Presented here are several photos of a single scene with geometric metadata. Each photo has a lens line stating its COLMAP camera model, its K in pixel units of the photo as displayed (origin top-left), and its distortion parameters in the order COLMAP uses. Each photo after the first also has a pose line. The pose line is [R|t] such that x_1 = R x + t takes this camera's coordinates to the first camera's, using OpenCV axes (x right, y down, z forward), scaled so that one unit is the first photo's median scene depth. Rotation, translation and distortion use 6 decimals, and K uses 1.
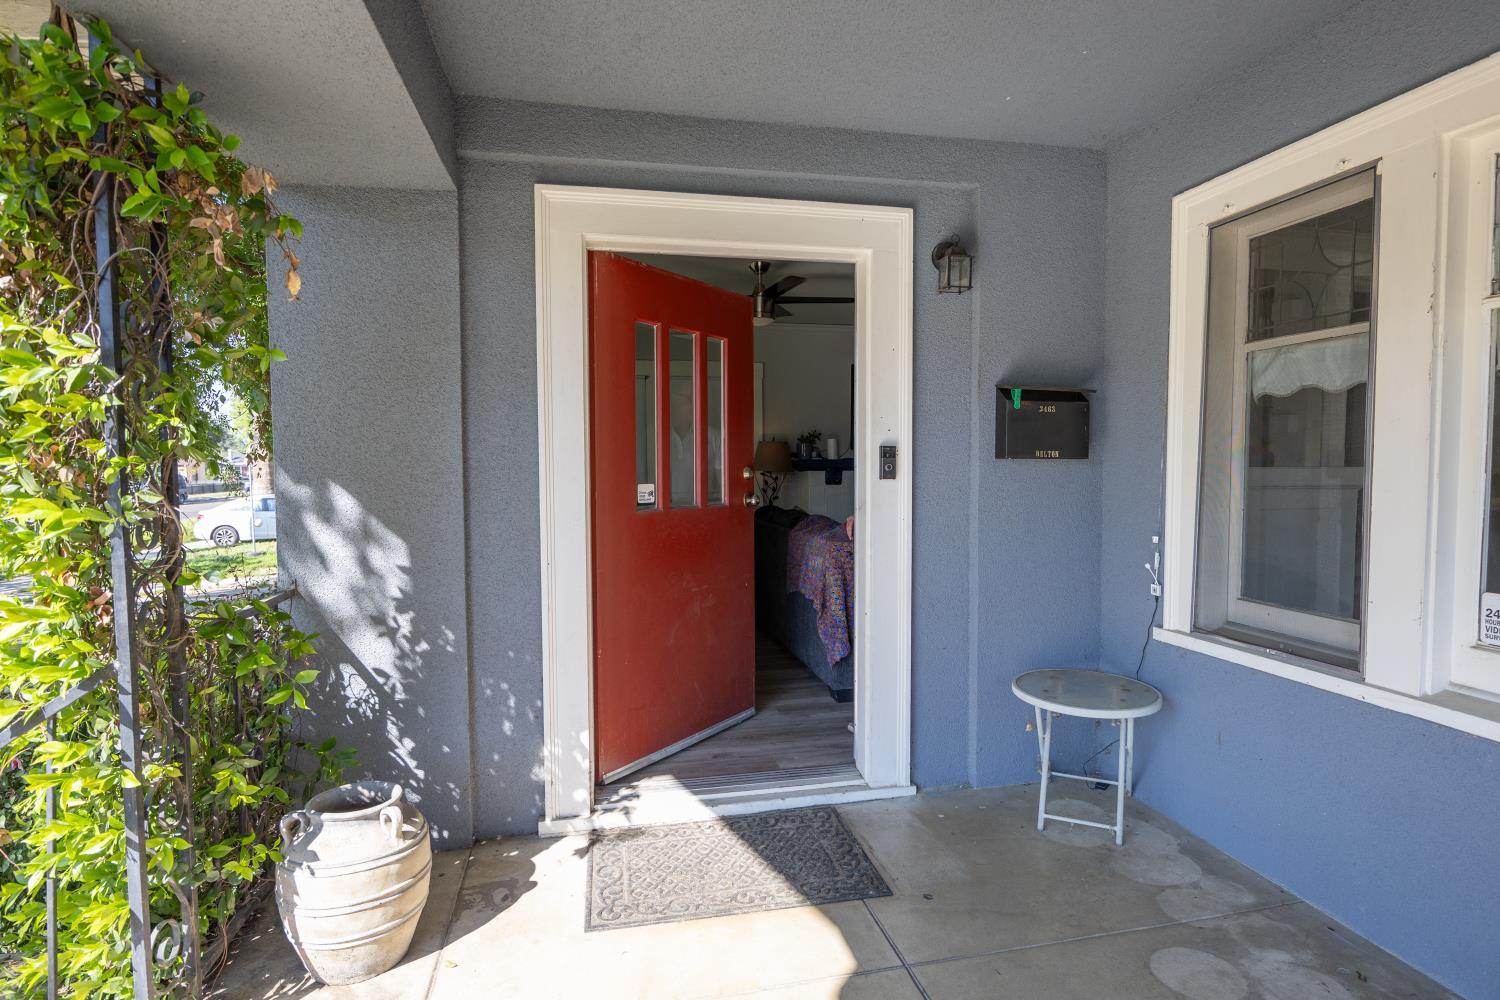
lens RADIAL K [[806.3, 0, 753.8], [0, 806.3, 500.2], [0, 0, 1]] dist [0.003765, -0.000323]
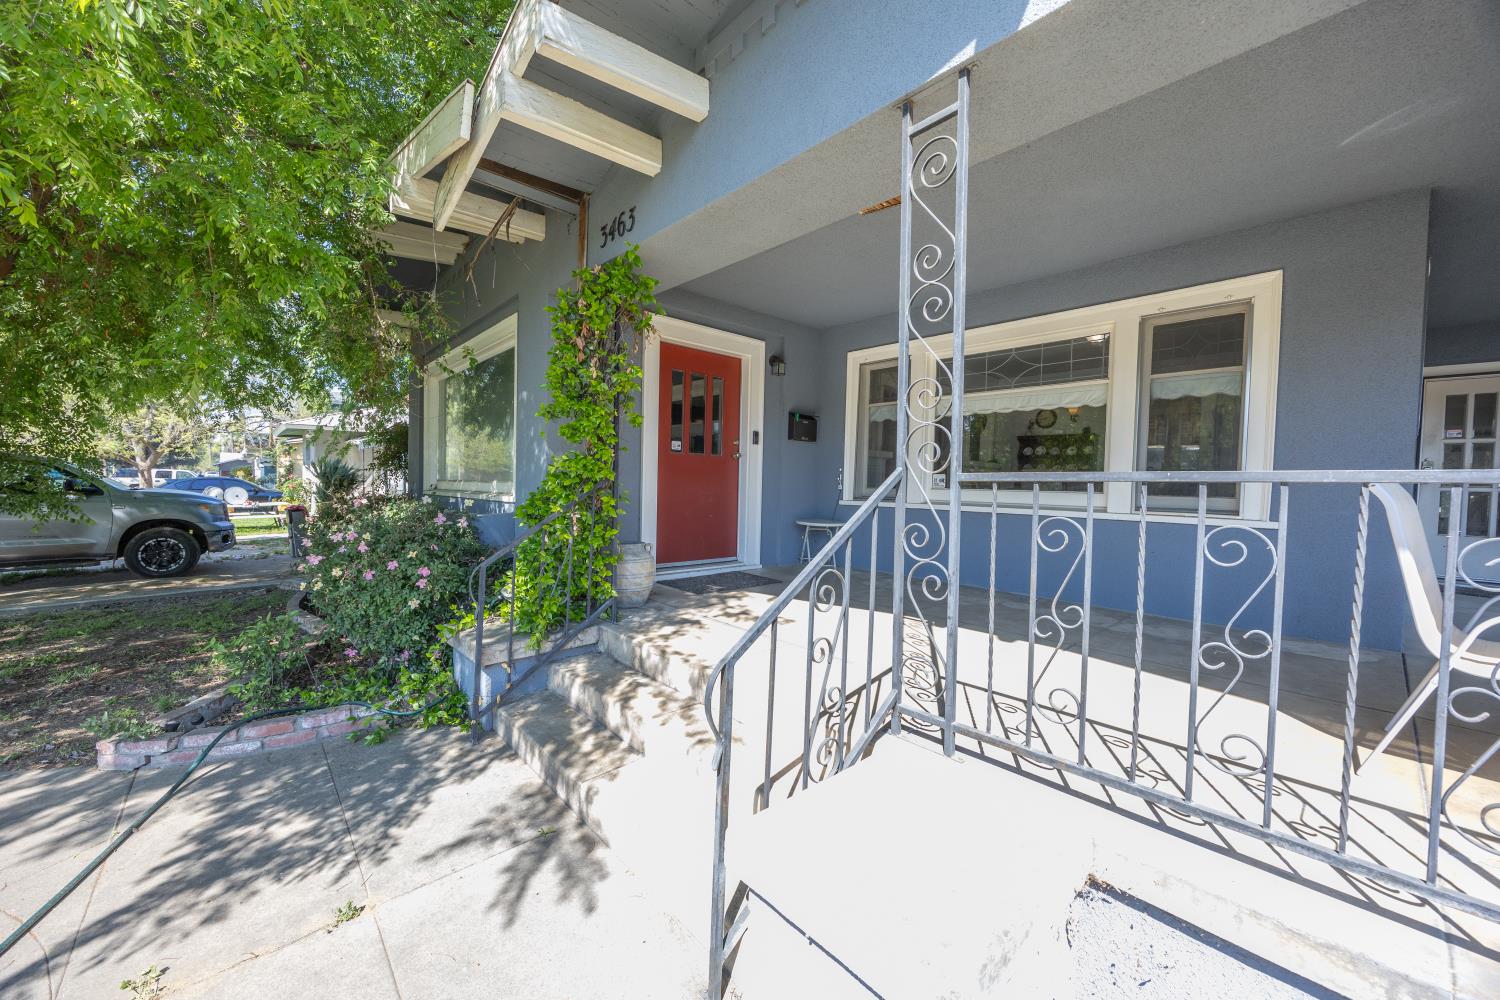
lens RADIAL K [[563.6, 0, 746.6], [0, 563.6, 499.5], [0, 0, 1]] dist [-0.002399, -0.000257]
pose [[0.861798, 0.007349, 0.507198, -0.770810], [-0.005693, 0.999972, -0.004815, 0.159175], [-0.507219, 0.001262, 0.861816, -0.536398]]
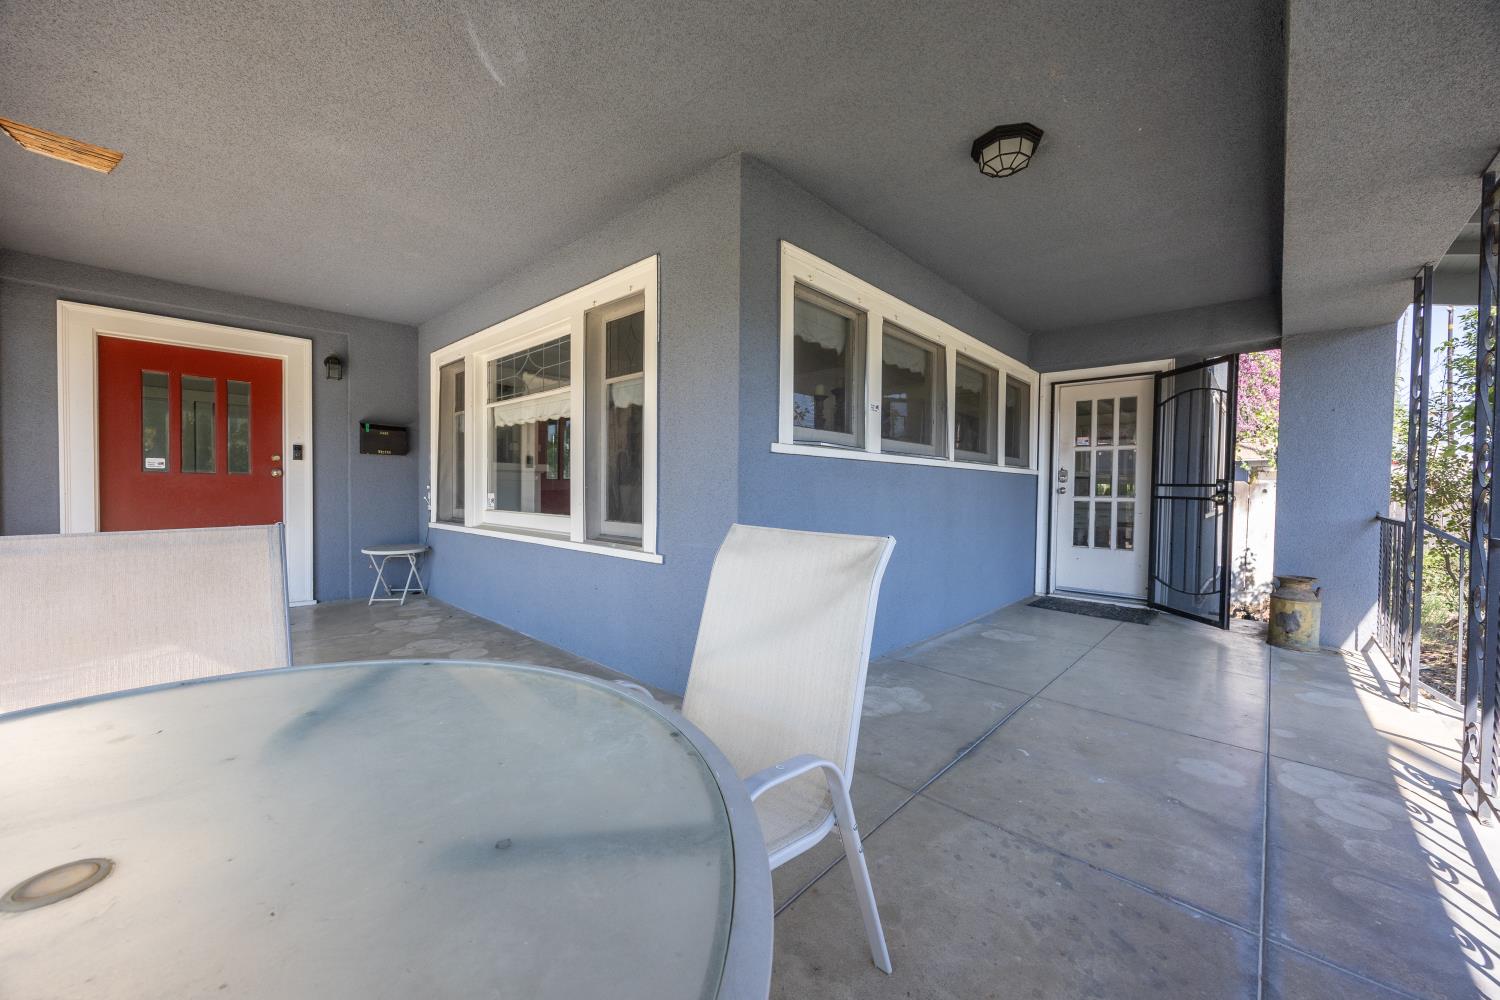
lens RADIAL K [[563.6, 0, 742.9], [0, 563.6, 498.1], [0, 0, 1]] dist [-0.002399, -0.000257]
pose [[0.822306, -0.000322, 0.569045, 0.292085], [0.009724, 0.999862, -0.013487, 0.110879], [-0.568962, 0.016624, 0.822196, -0.960627]]
